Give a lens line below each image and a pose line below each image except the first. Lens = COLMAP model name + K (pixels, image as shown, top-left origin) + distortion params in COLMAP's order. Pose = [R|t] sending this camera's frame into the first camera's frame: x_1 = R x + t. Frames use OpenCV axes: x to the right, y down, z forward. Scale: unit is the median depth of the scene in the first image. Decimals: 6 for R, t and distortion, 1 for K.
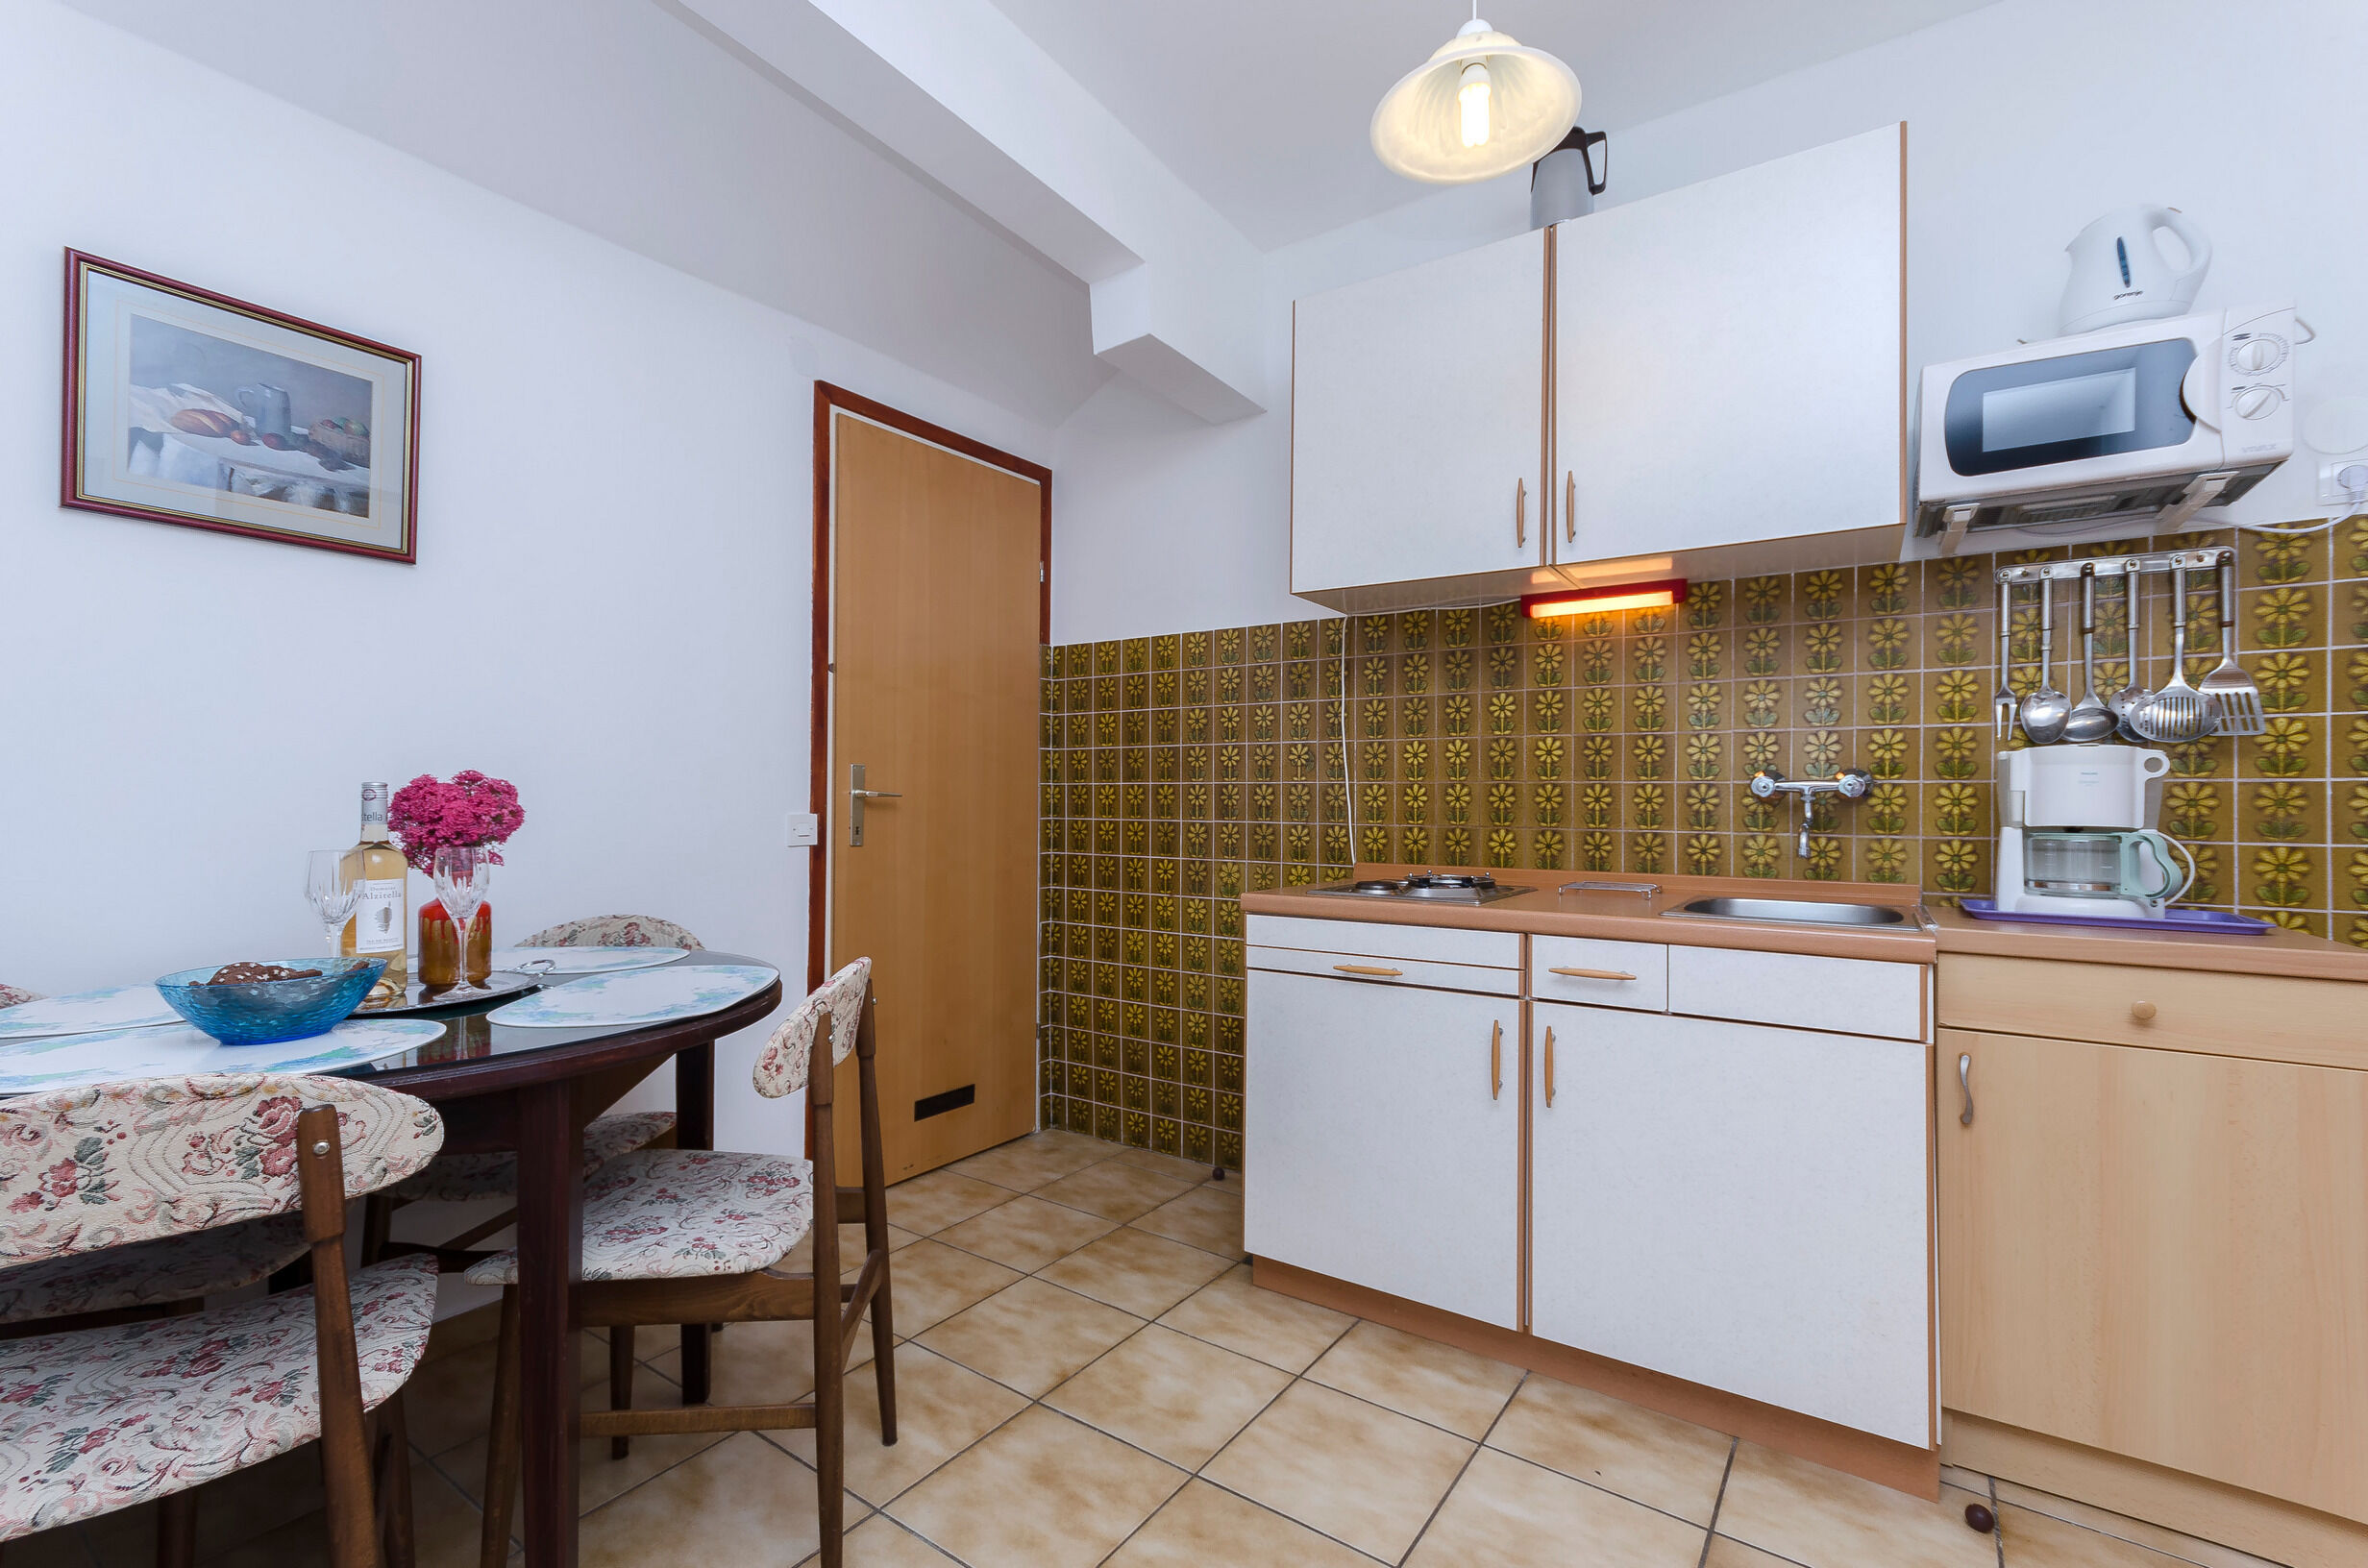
lens RADIAL K [[1042.1, 0, 1190.8], [0, 1042.1, 804.5], [0, 0, 1]] dist [0.002925, 0.000223]
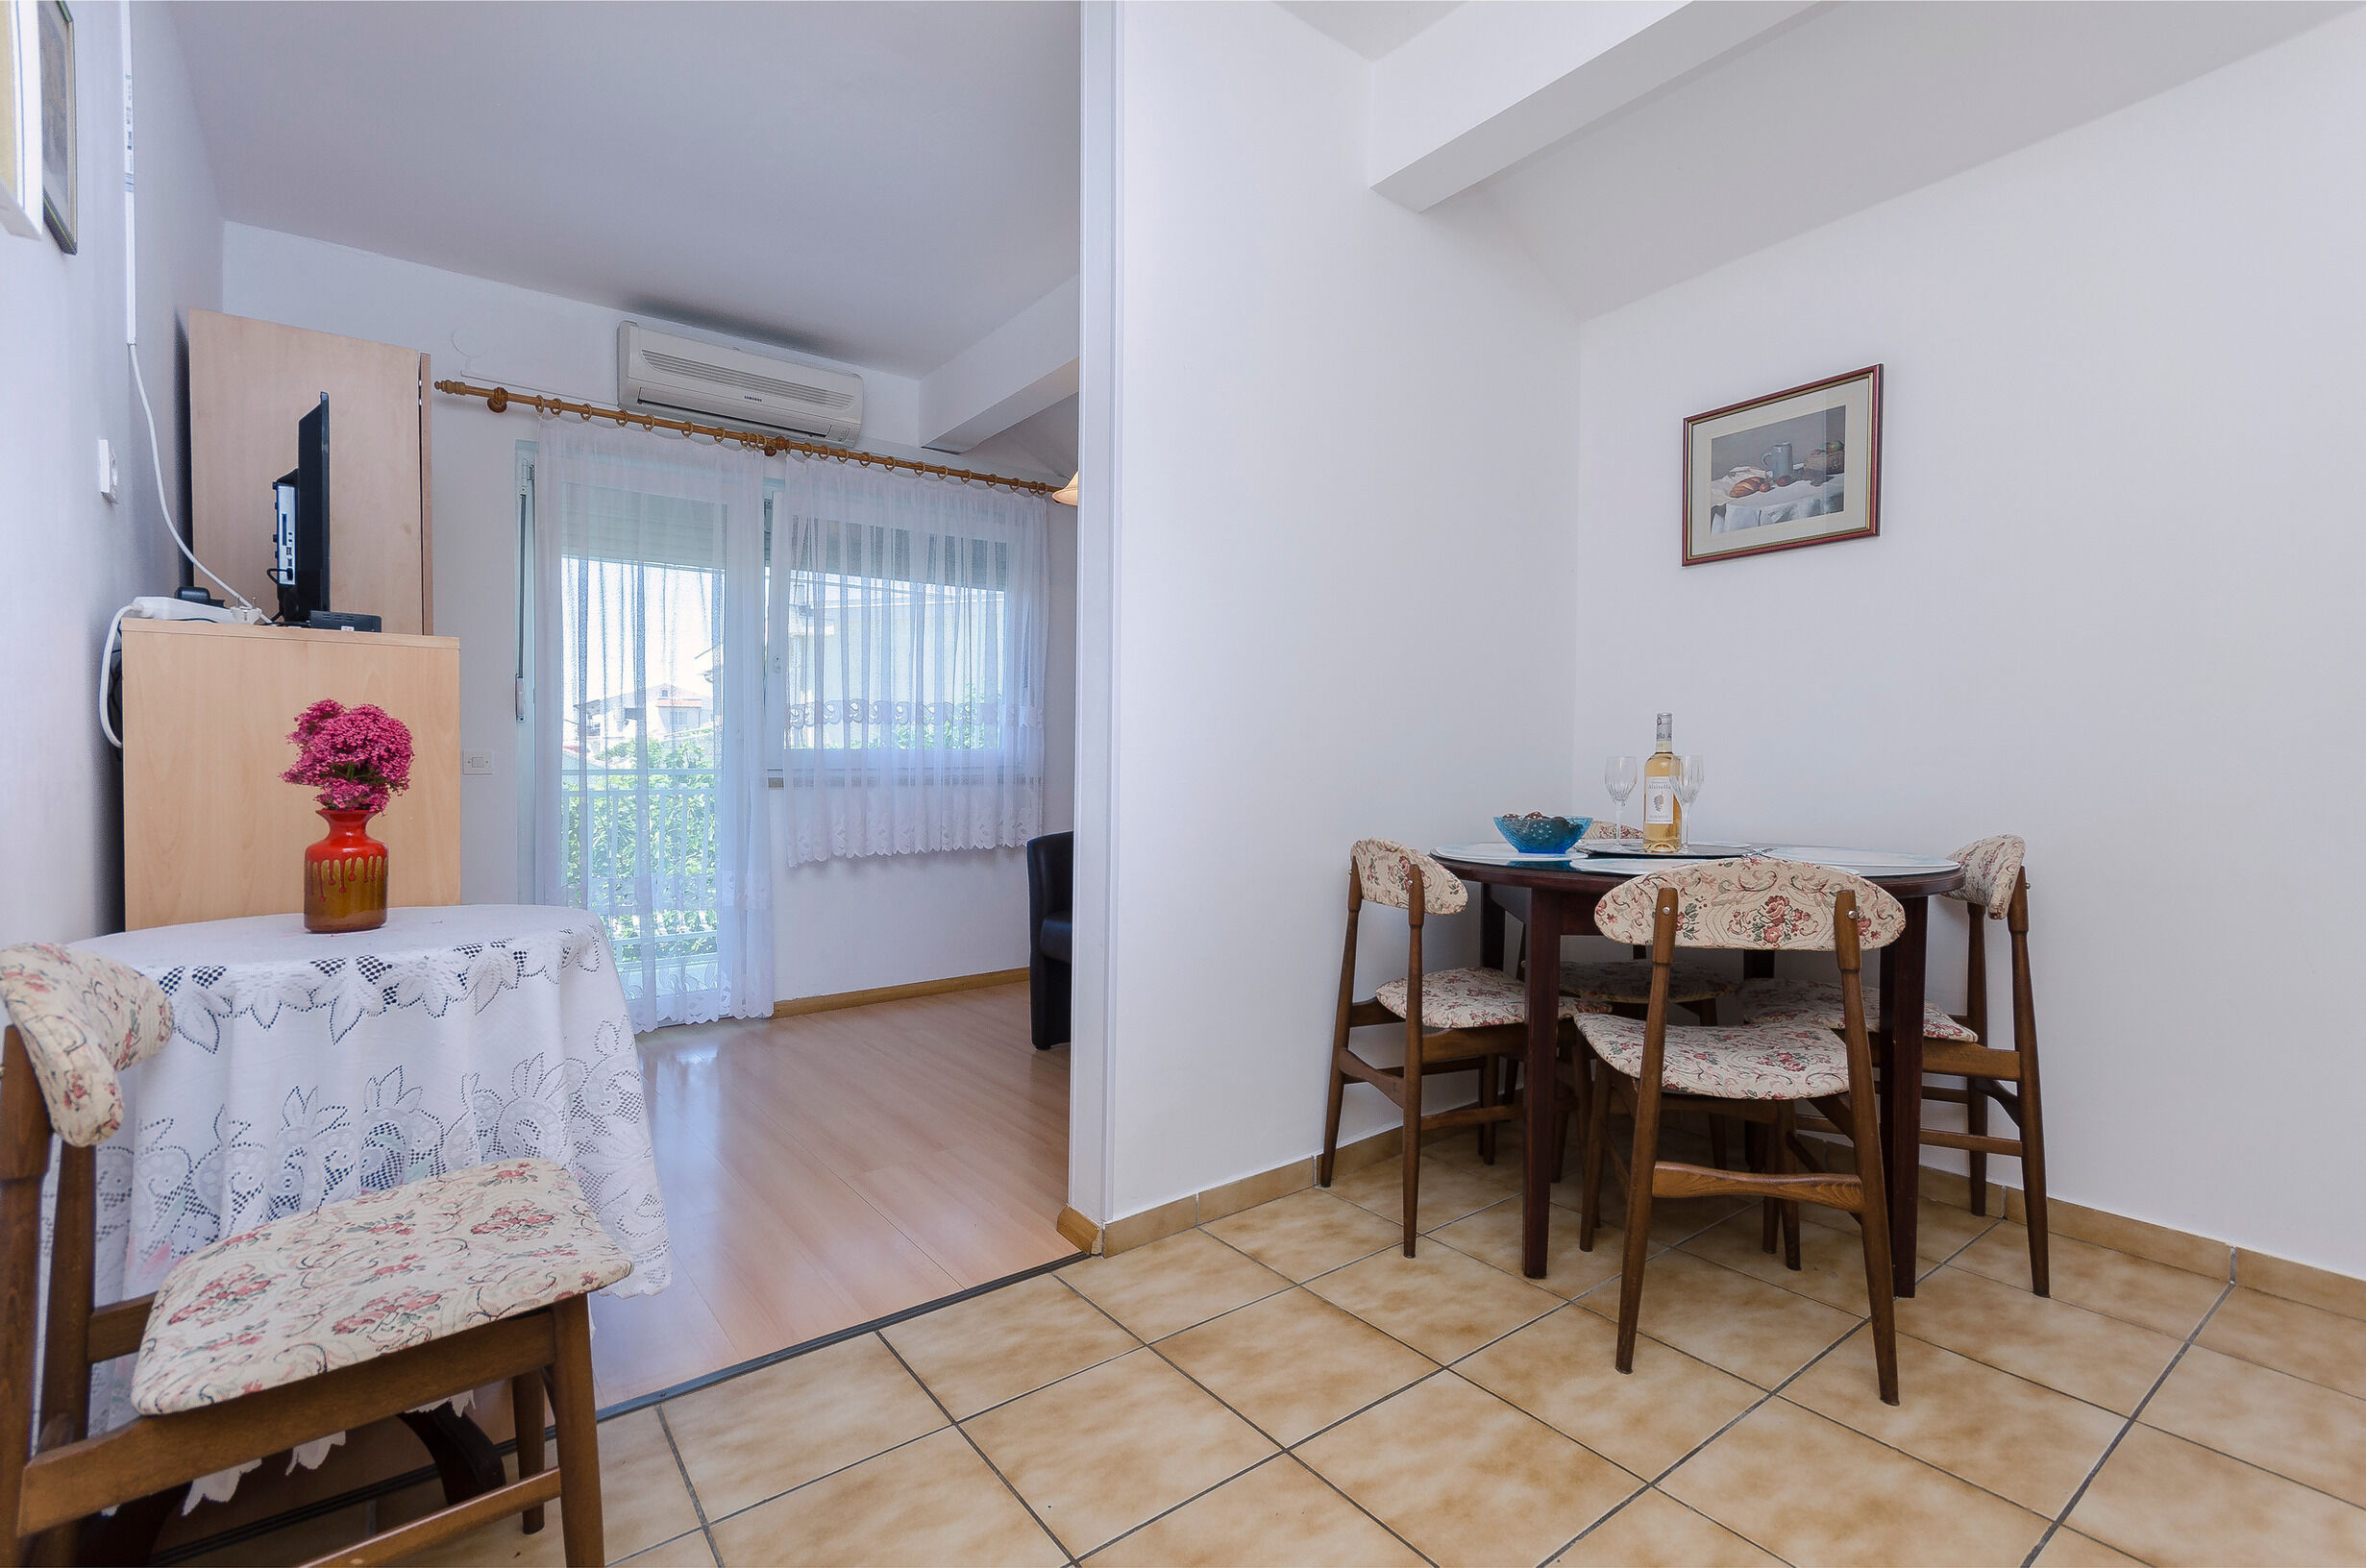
lens RADIAL K [[1003.1, 0, 1187.7], [0, 1003.1, 758.9], [0, 0, 1]] dist [0.000475, 0.000291]
pose [[-0.297623, -0.006189, -0.954663, 0.635430], [0.002182, 0.999972, -0.007163, 0.041233], [0.954681, -0.004215, -0.297601, 0.573936]]
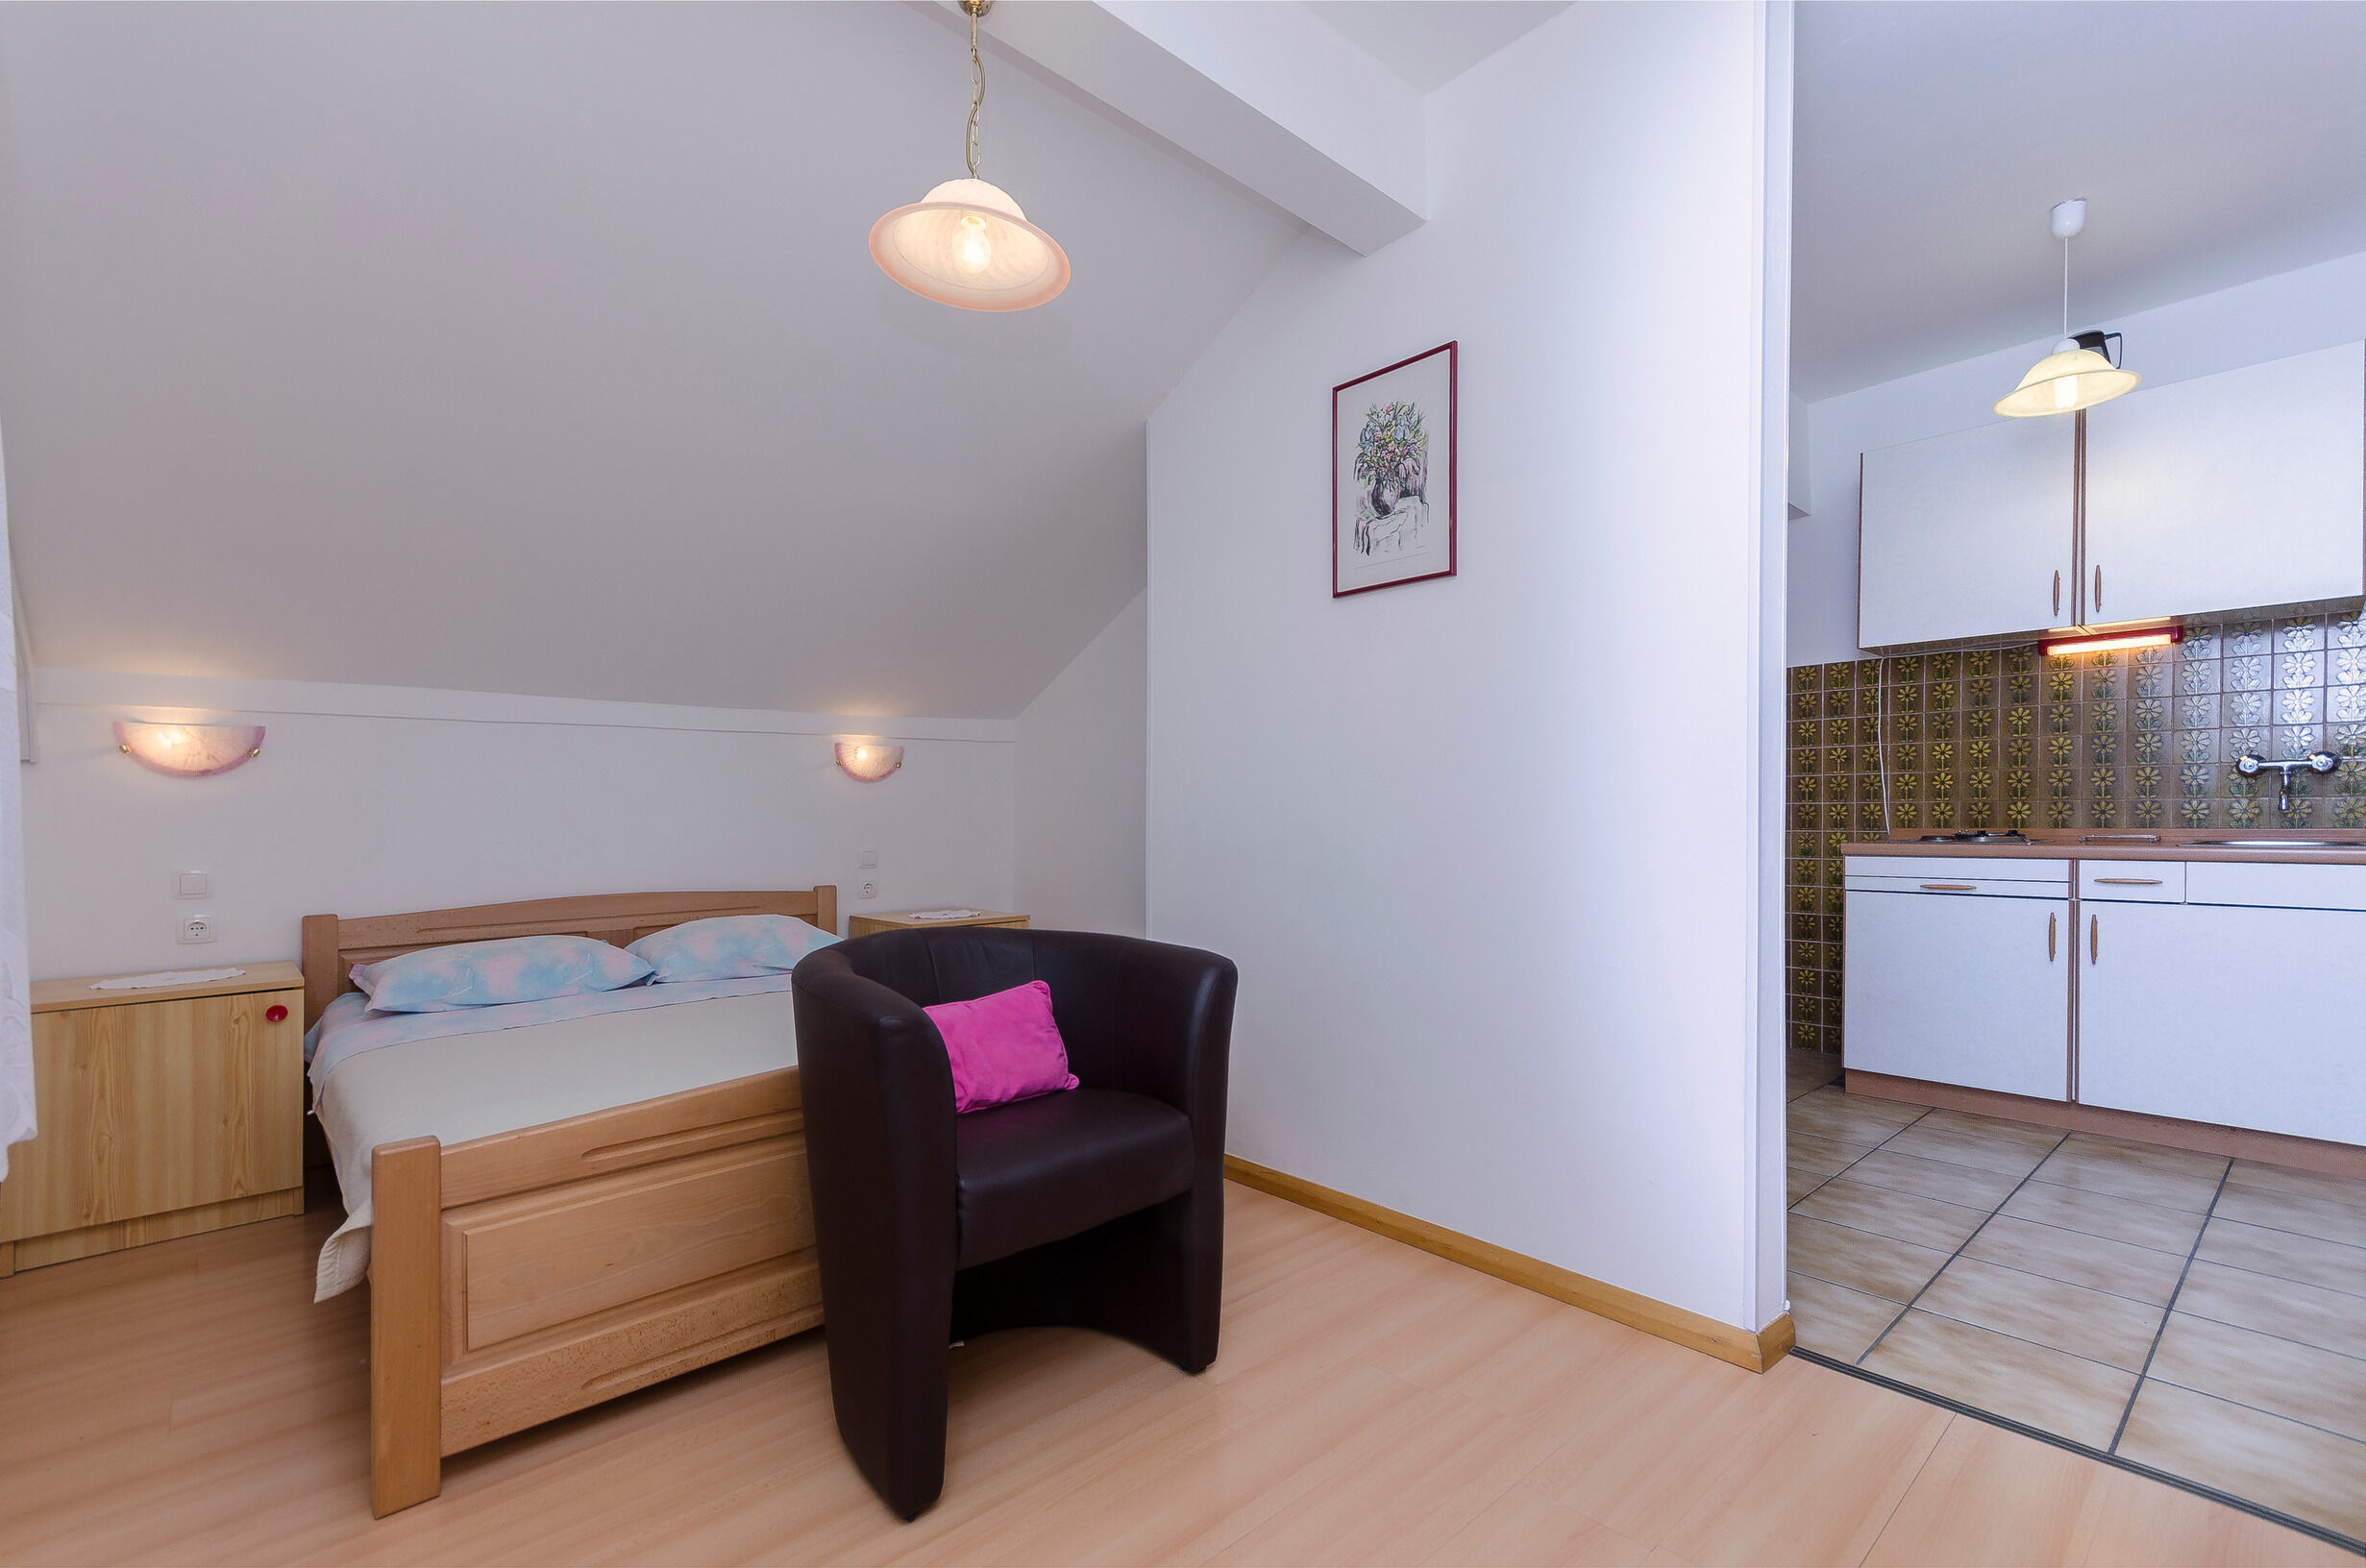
lens RADIAL K [[1037.6, 0, 1174.5], [0, 1037.6, 844.2], [0, 0, 1]] dist [-0.000547, -0.000330]
pose [[0.967891, -0.008081, -0.251239, -0.581682], [0.014341, 0.999630, 0.023094, 0.039342], [0.250960, -0.025956, 0.967649, -0.845419]]
